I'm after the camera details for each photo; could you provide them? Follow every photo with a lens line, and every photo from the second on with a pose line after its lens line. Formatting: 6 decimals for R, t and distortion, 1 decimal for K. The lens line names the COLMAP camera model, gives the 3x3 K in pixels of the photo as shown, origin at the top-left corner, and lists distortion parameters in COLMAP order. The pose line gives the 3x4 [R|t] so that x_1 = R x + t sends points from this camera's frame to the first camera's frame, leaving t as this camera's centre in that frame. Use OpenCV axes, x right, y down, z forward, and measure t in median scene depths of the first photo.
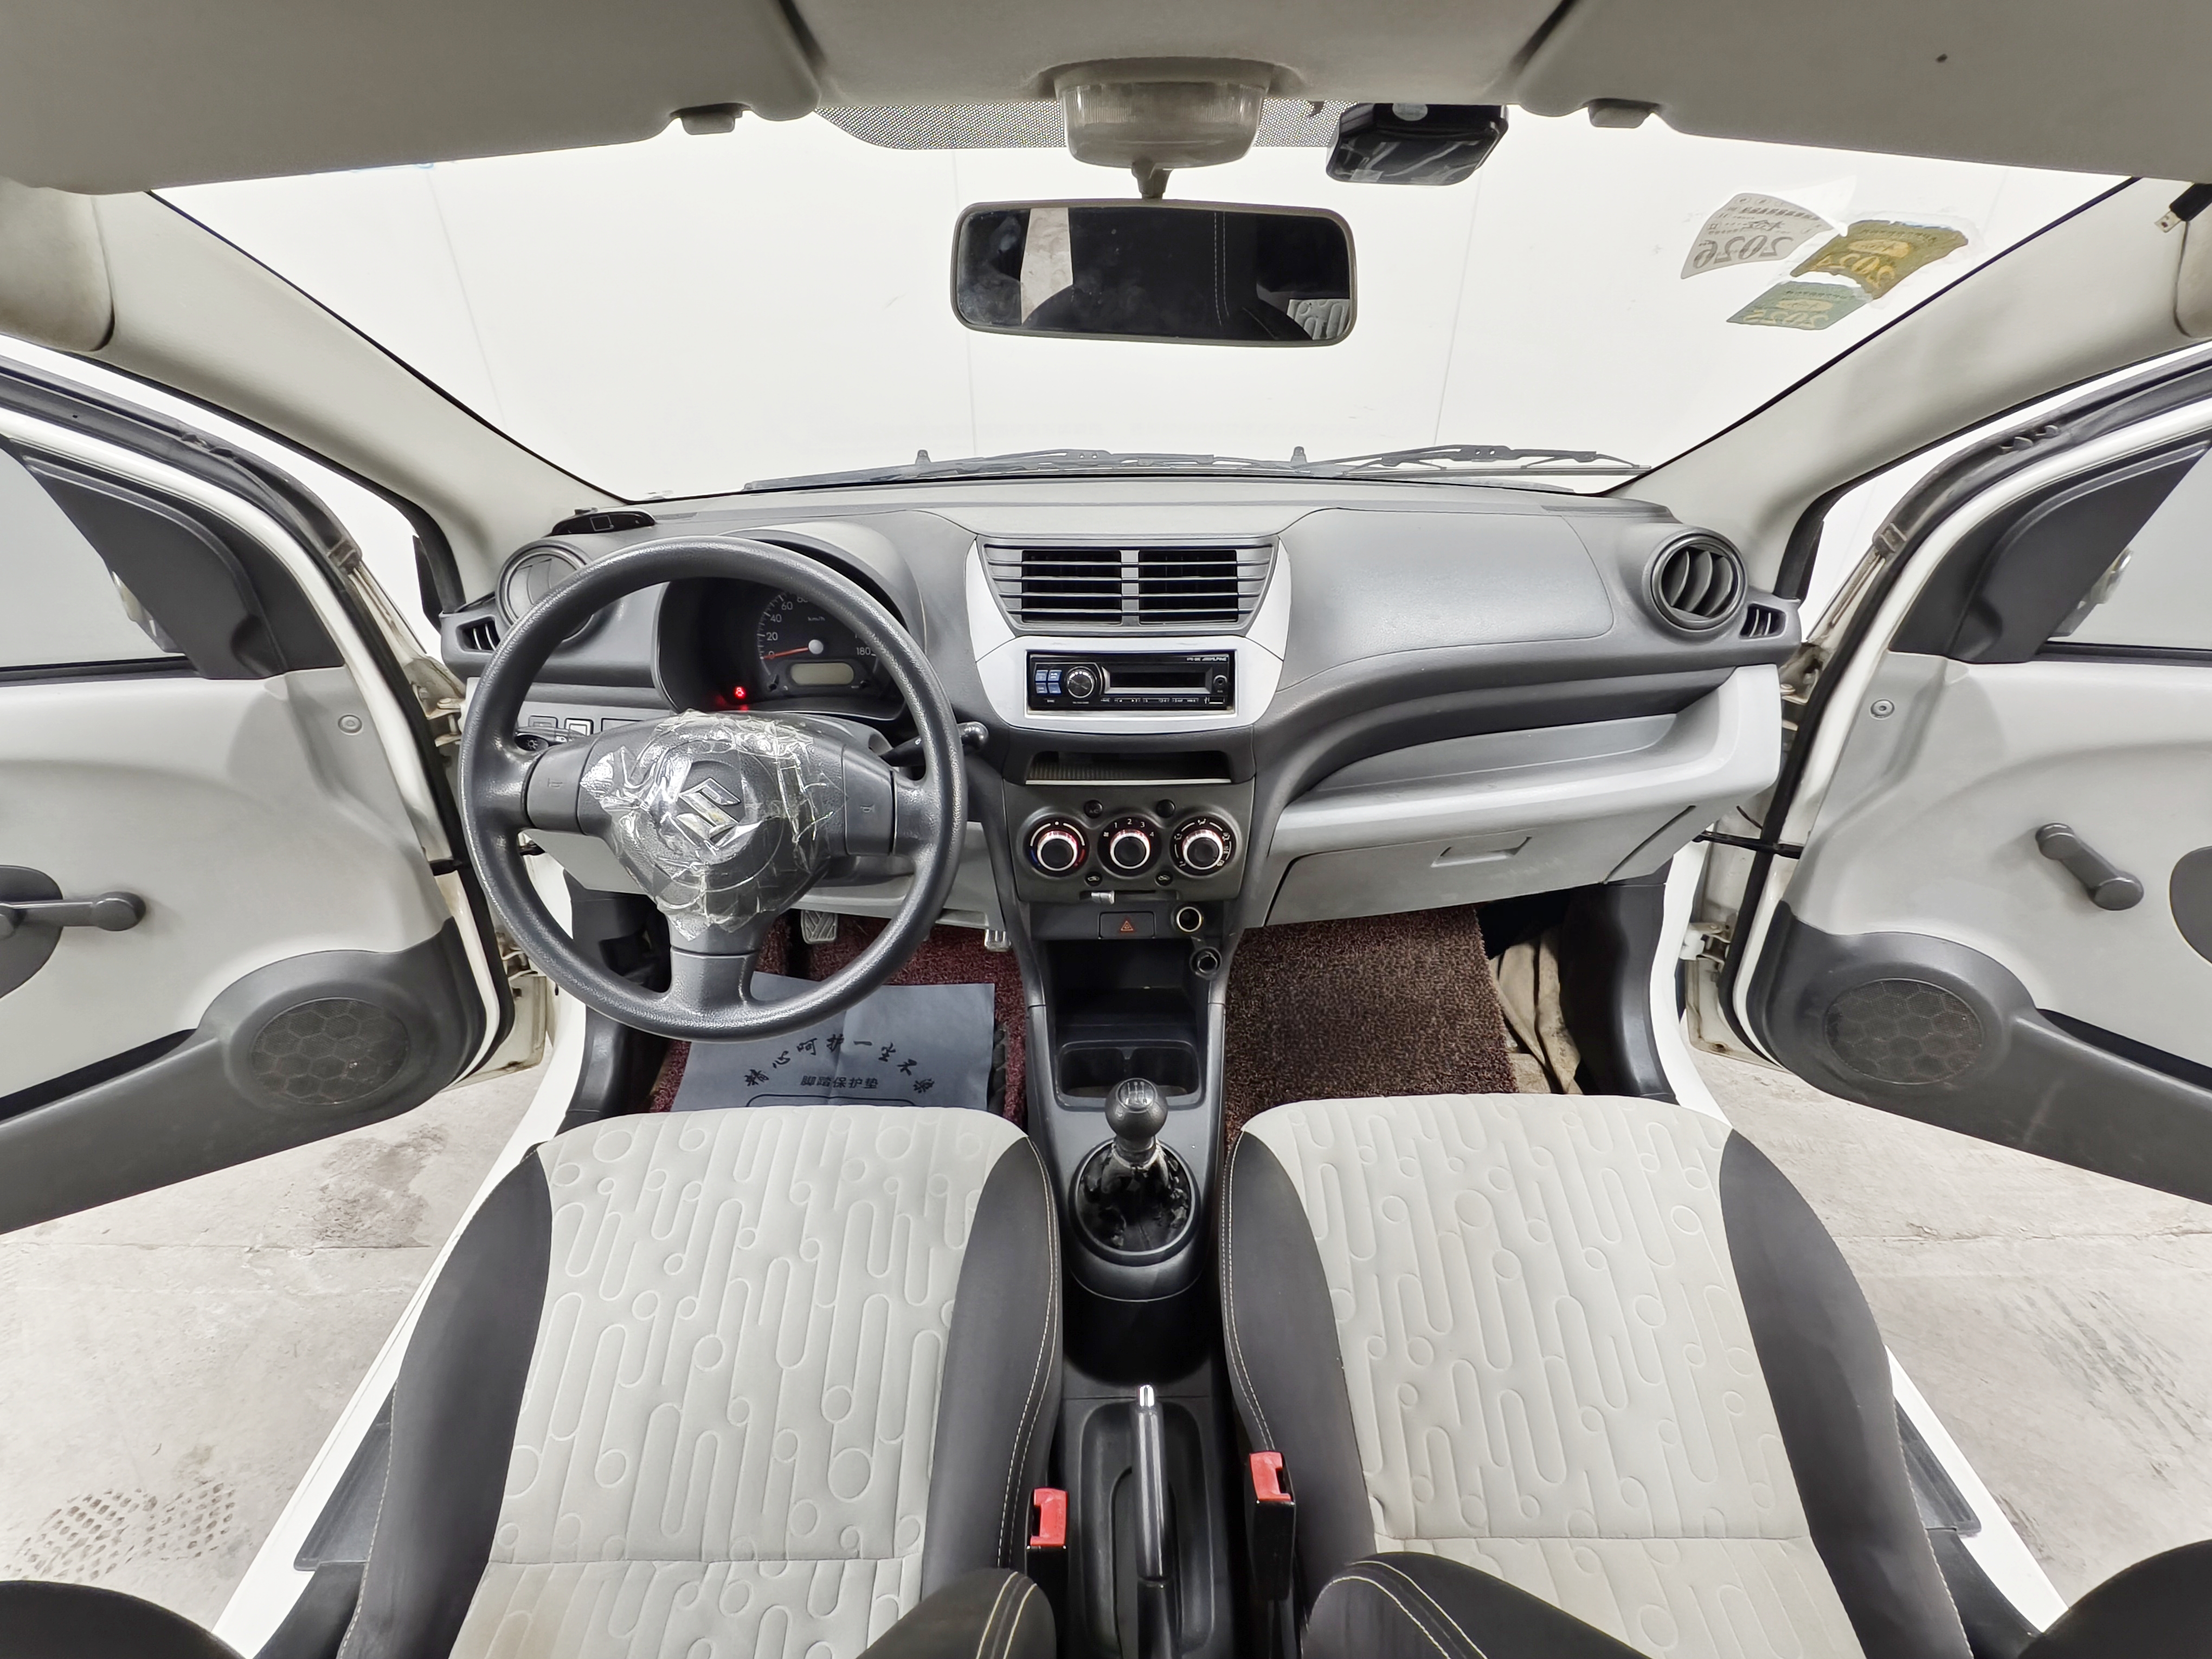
lens RADIAL K [[1003.3, 0, 1105.6], [0, 1003.3, 838.5], [0, 0, 1]] dist [0.001068, 0.000621]
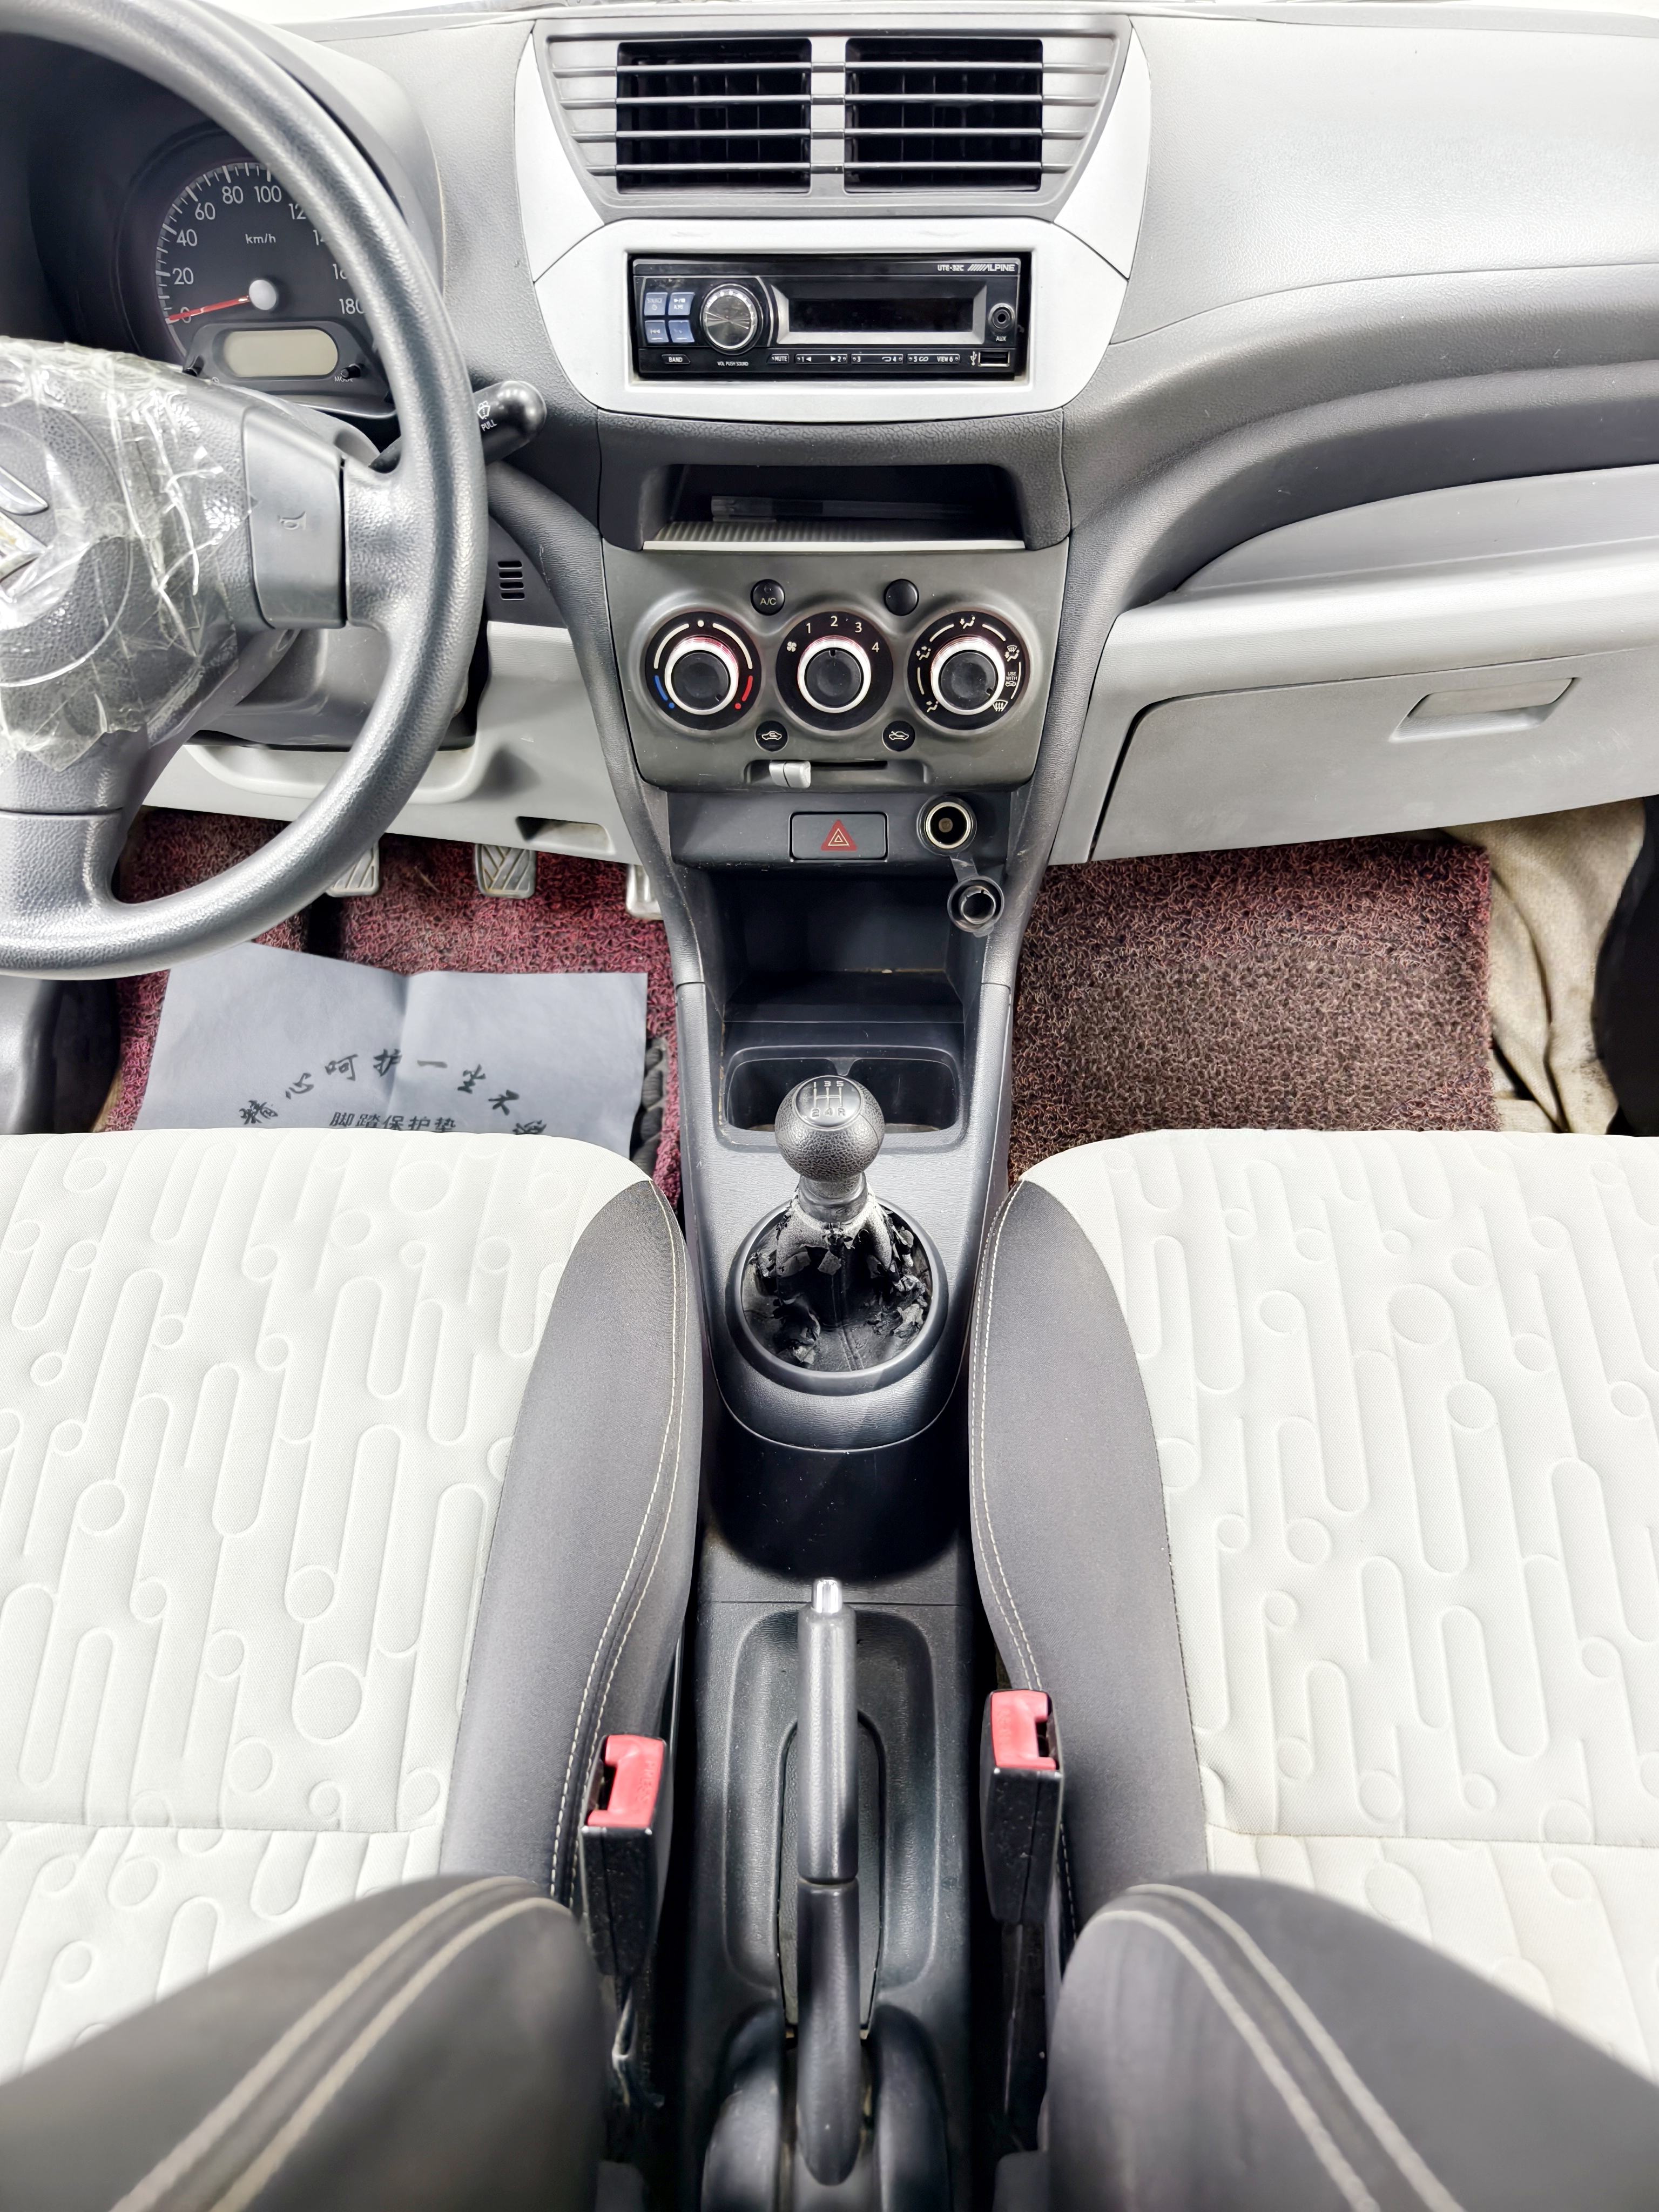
lens RADIAL K [[1488.2, 0, 832.8], [0, 1488.2, 1099.1], [0, 0, 1]] dist [0.000570, 0.001368]
pose [[0.999111, 0.018016, -0.038121, 0.063566], [-0.011259, 0.985280, 0.170578, 0.108980], [0.040633, -0.169997, 0.984606, 0.175193]]
